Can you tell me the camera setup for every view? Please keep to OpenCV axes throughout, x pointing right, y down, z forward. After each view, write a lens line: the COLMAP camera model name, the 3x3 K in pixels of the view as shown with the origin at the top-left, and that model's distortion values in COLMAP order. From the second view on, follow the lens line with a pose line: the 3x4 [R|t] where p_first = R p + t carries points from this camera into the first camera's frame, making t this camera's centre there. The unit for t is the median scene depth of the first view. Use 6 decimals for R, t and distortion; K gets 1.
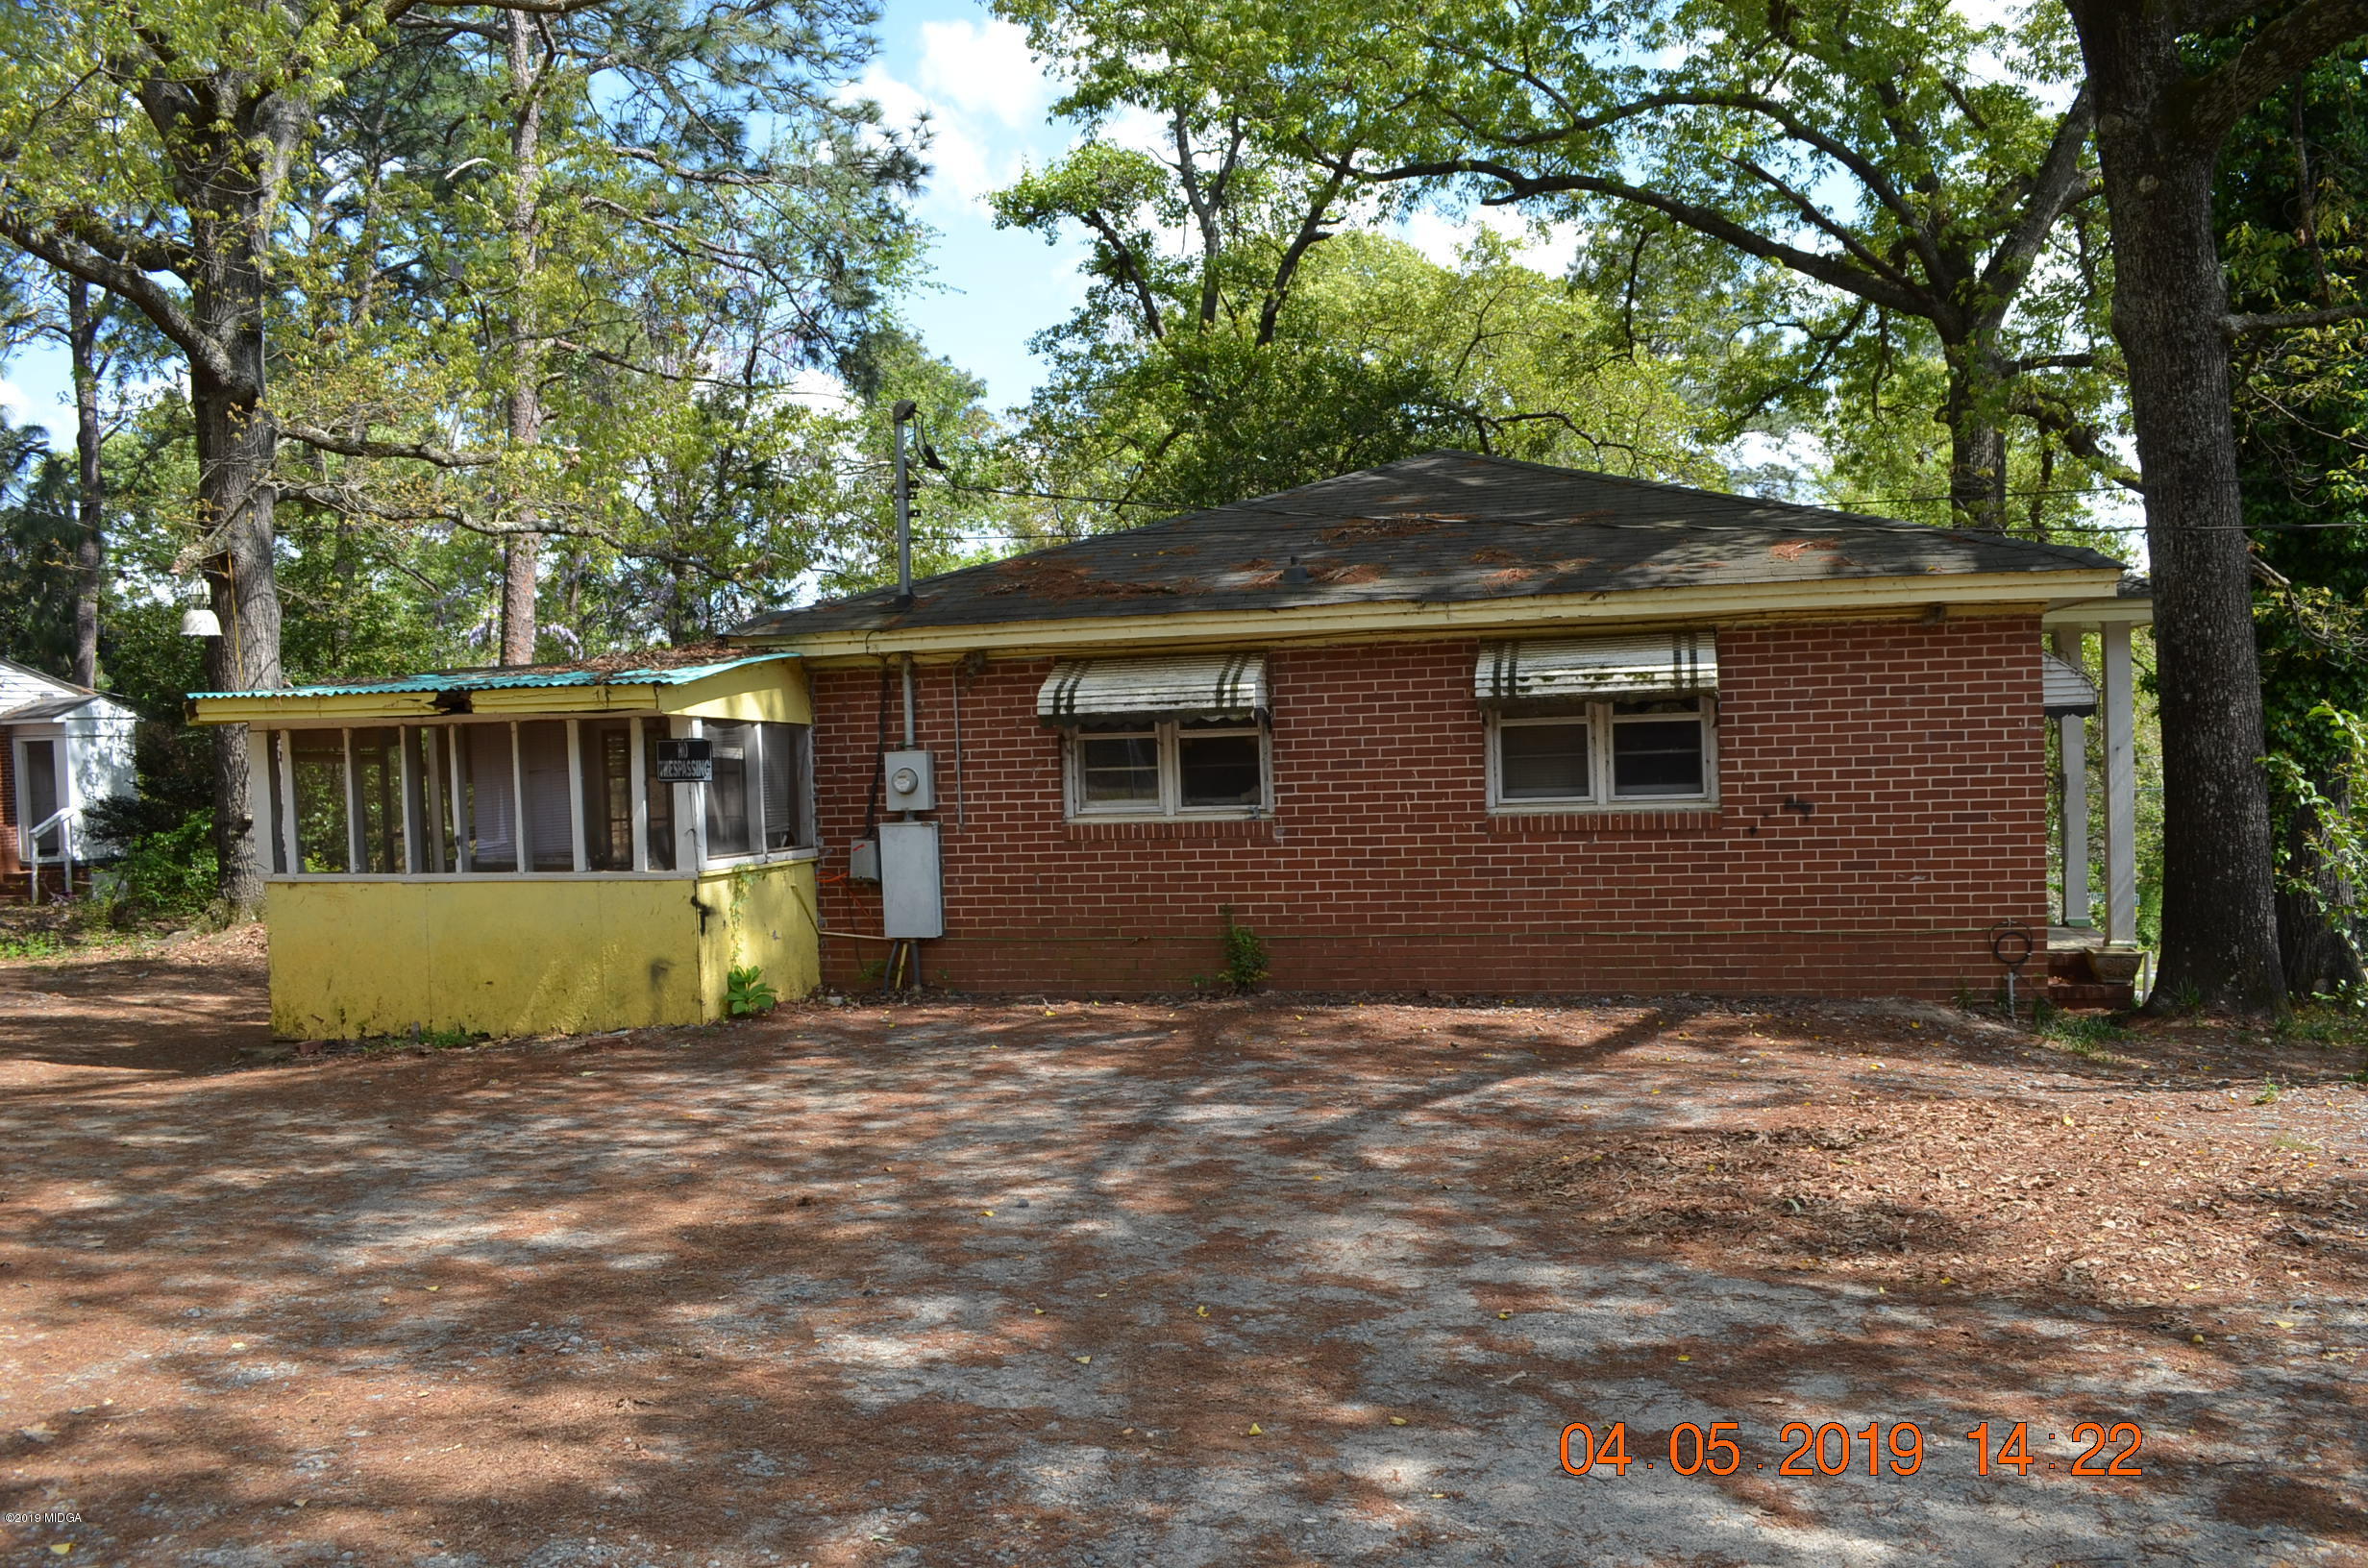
lens RADIAL K [[1853.5, 0, 1209.4], [0, 1853.5, 790.1], [0, 0, 1]] dist [-0.084272, 0.011631]
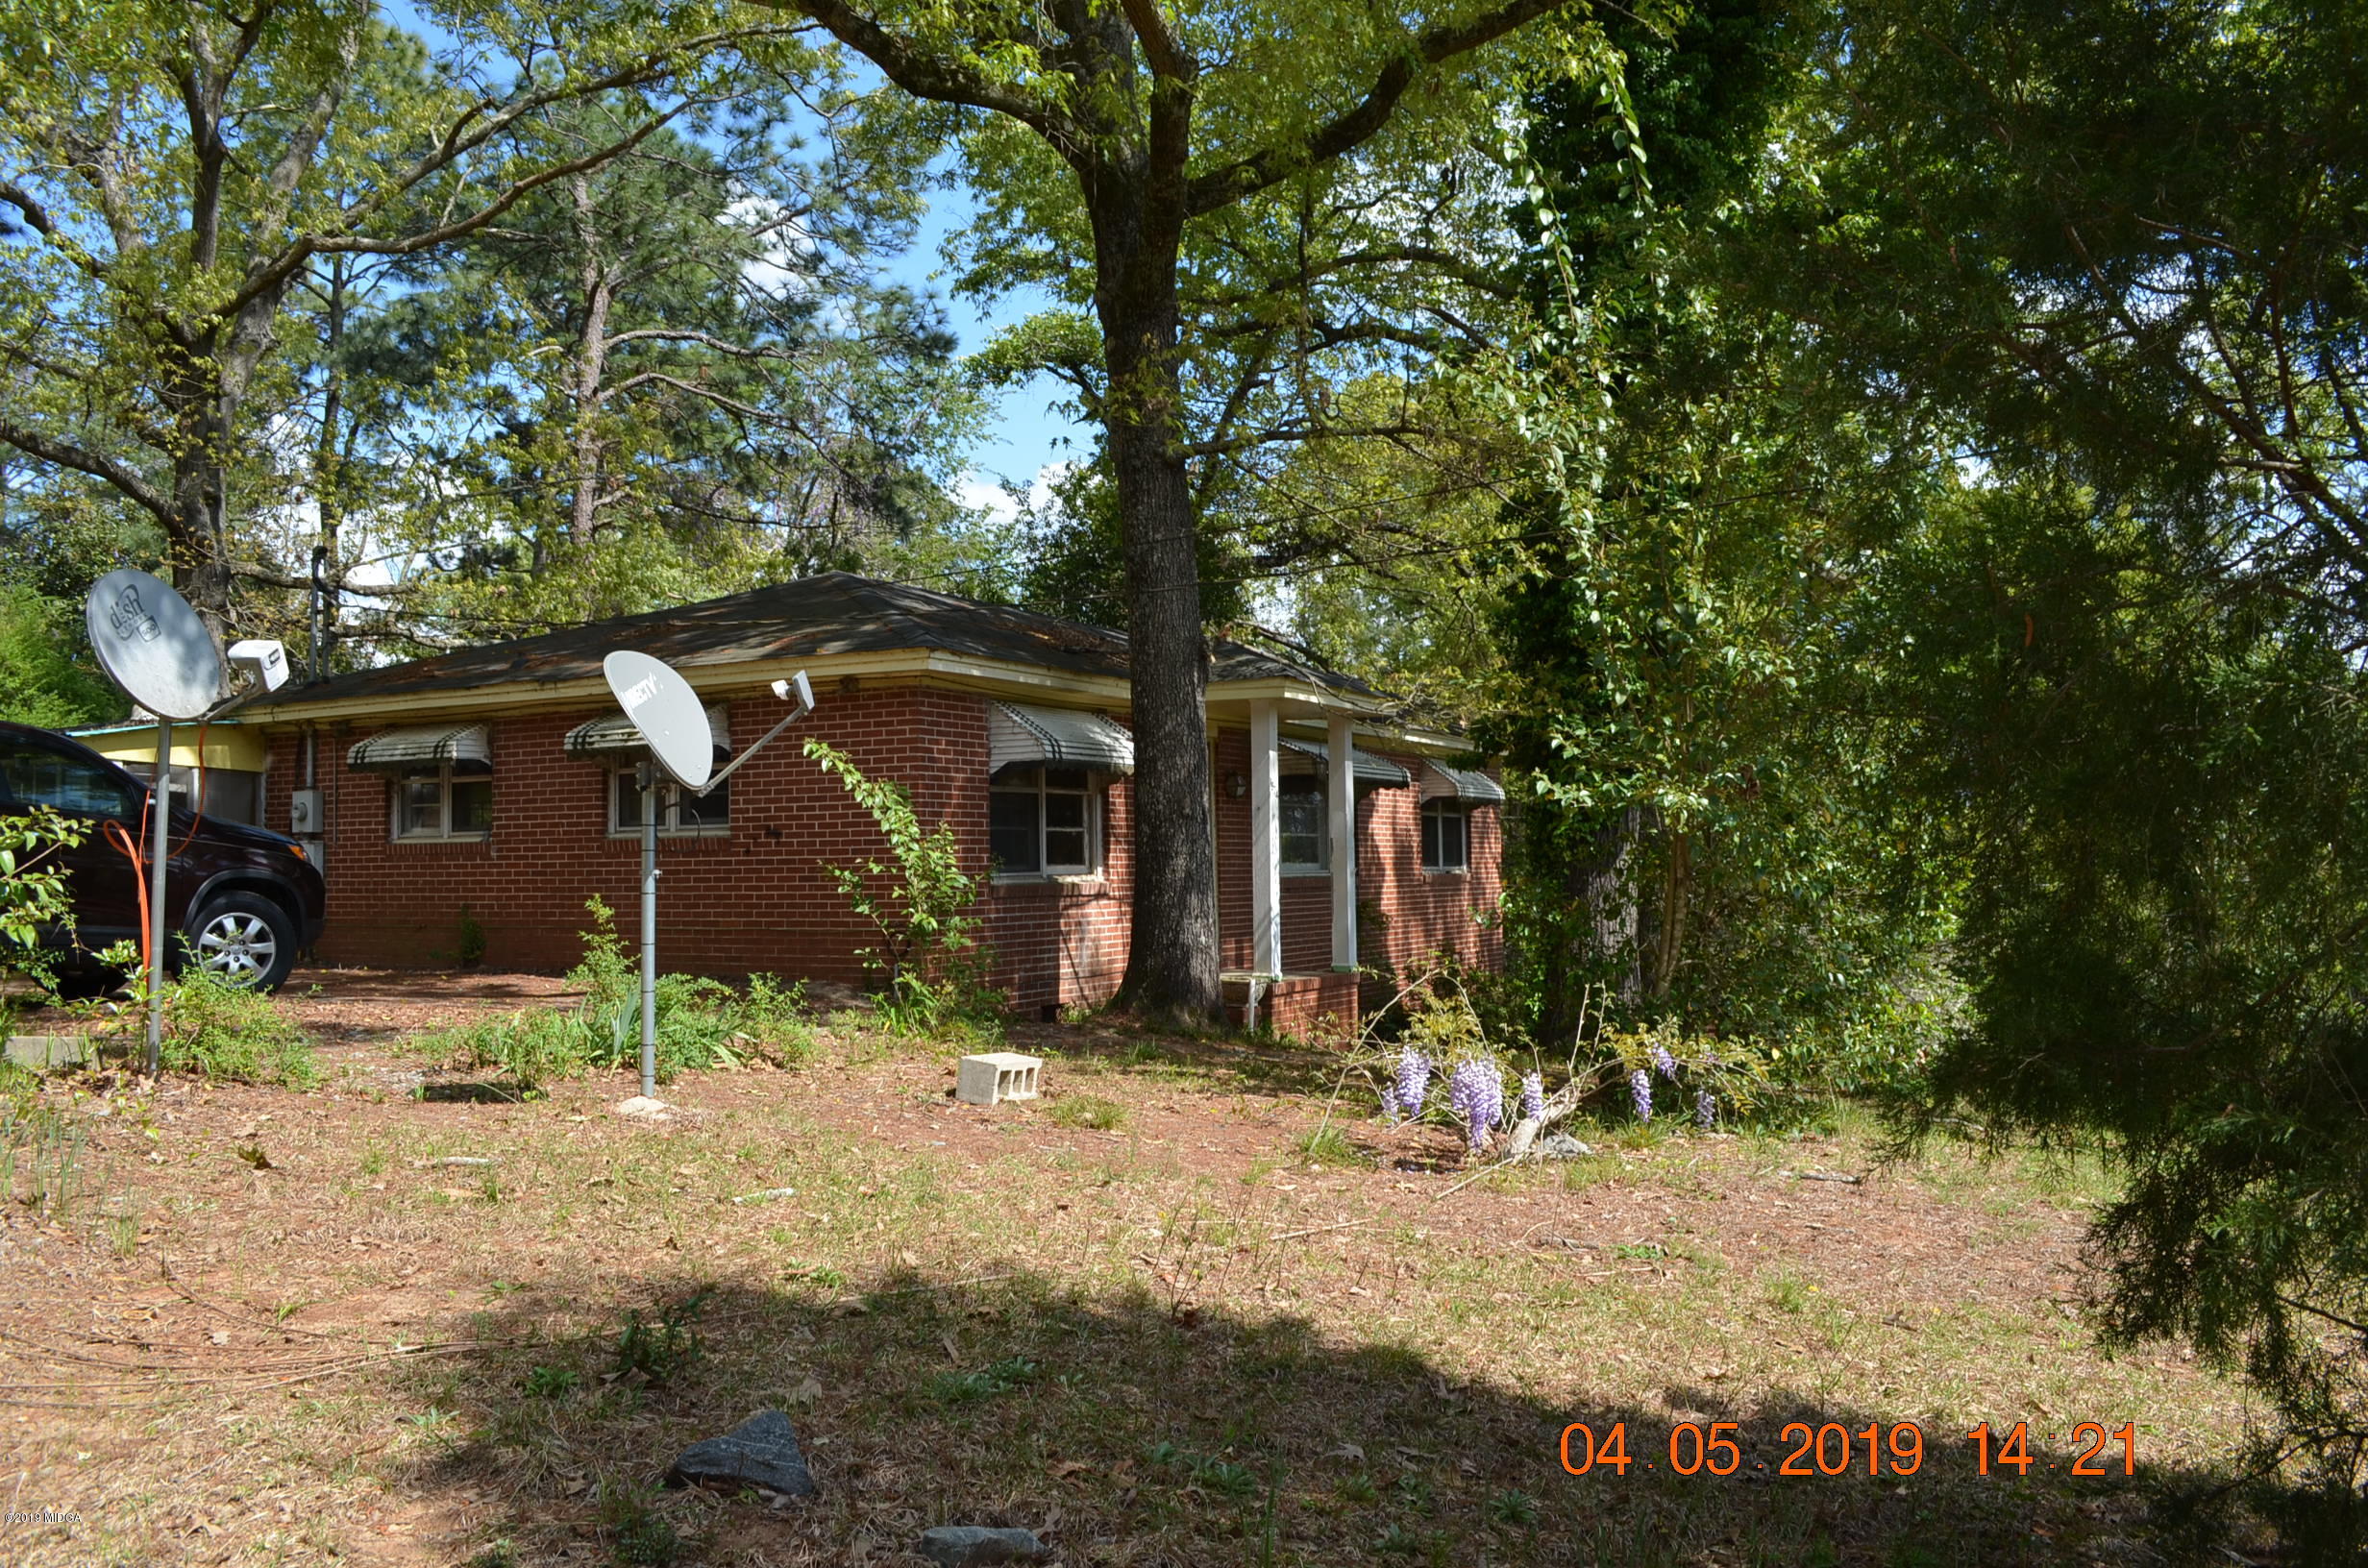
lens RADIAL K [[1853.5, 0, 1209.4], [0, 1853.5, 790.1], [0, 0, 1]] dist [-0.084272, 0.011631]
pose [[0.970532, 0.012617, -0.240640, 0.864225], [-0.029546, 0.997324, -0.066869, 0.052114], [0.239153, 0.072009, 0.968308, -0.190297]]
